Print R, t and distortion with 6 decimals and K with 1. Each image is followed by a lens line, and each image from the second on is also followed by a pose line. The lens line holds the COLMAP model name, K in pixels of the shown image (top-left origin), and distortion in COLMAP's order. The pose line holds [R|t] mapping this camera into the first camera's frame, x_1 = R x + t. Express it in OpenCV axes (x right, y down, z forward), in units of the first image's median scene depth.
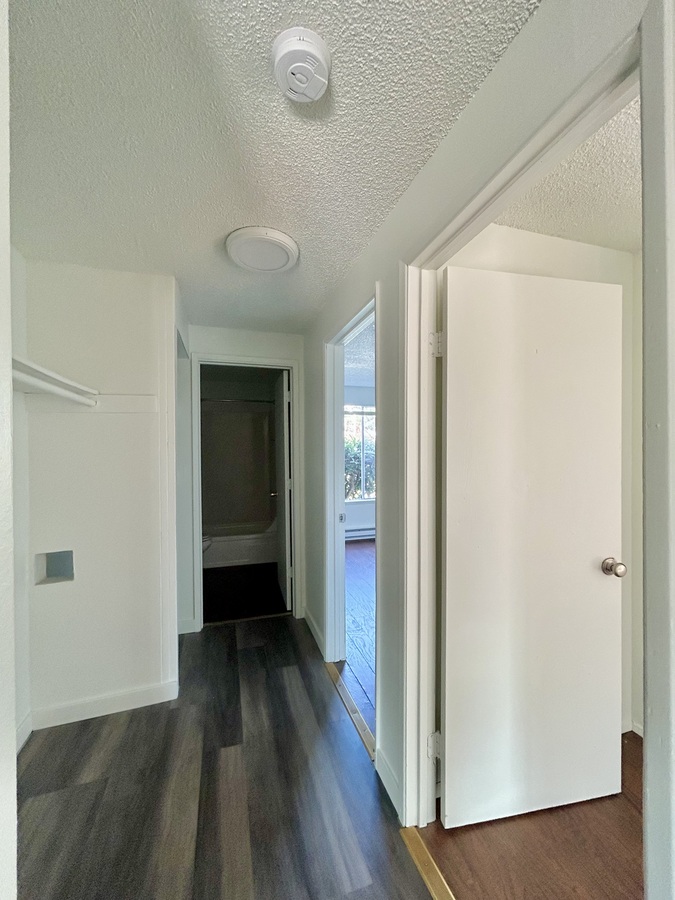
lens RADIAL K [[361.3, 0, 334.4], [0, 361.3, 452.3], [0, 0, 1]] dist [0.000440, 0.000080]
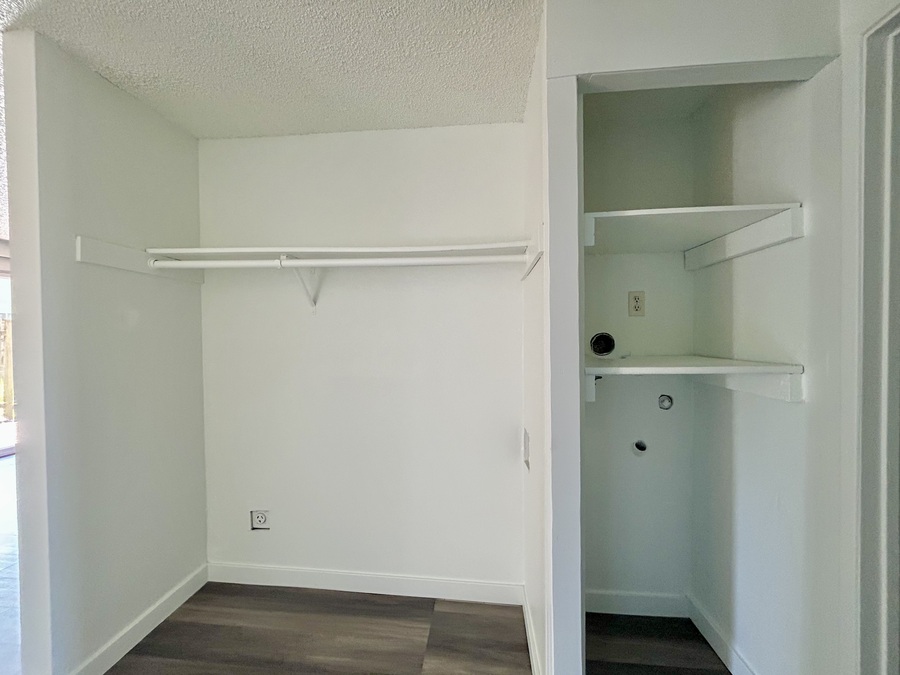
lens RADIAL K [[357.7, 0, 449.7], [0, 357.7, 334.7], [0, 0, 1]] dist [-0.000363, -0.000187]
pose [[-0.389864, 0.021453, -0.920622, 0.102499], [0.000911, 0.999737, 0.022911, 0.012732], [0.920872, 0.008093, -0.389781, 1.037019]]
